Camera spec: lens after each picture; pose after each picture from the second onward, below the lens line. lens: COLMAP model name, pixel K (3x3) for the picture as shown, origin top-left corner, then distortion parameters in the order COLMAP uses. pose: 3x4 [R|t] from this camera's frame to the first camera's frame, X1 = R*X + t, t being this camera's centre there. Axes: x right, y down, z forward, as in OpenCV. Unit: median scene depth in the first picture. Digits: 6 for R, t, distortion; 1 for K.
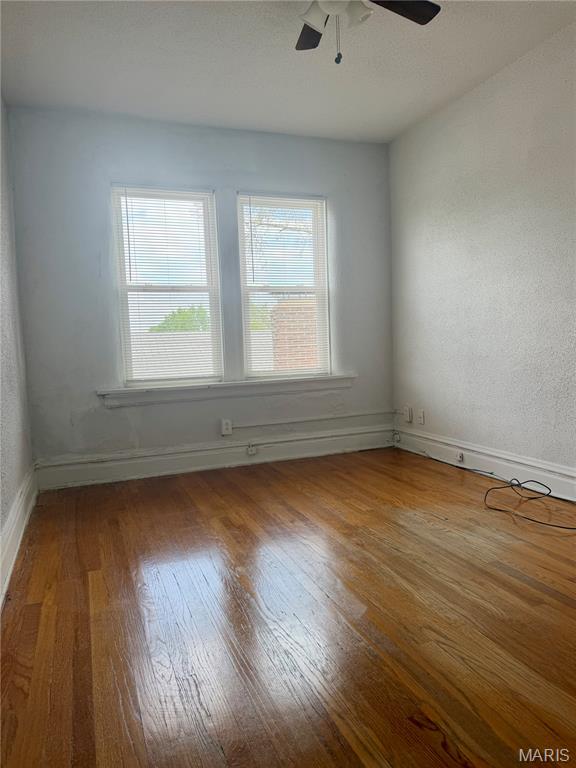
lens RADIAL K [[538.9, 0, 288.0], [0, 538.9, 384.0], [0, 0, 1]] dist [0.091268, -0.137447]
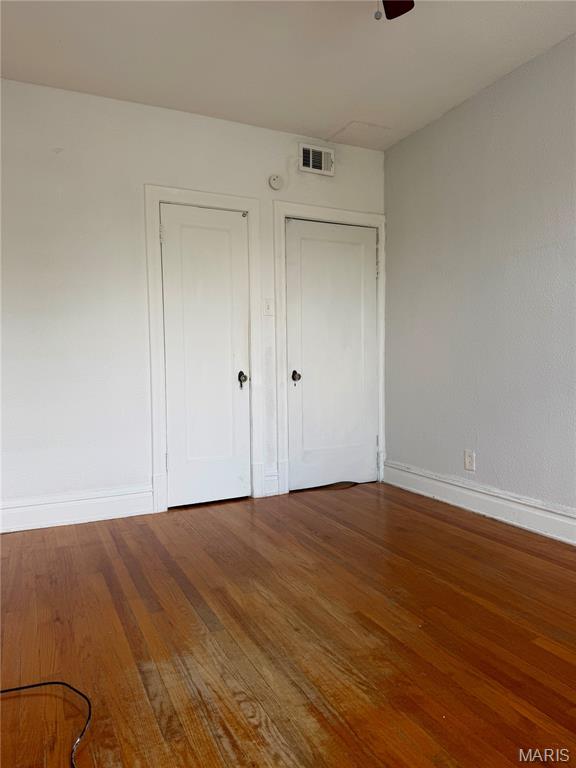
lens RADIAL K [[538.9, 0, 288.0], [0, 538.9, 384.0], [0, 0, 1]] dist [0.091268, -0.137447]
pose [[-0.995591, 0.053590, -0.076979, 0.286015], [0.043317, 0.990643, 0.129420, -0.146660], [0.083195, 0.125515, -0.988597, 1.658481]]
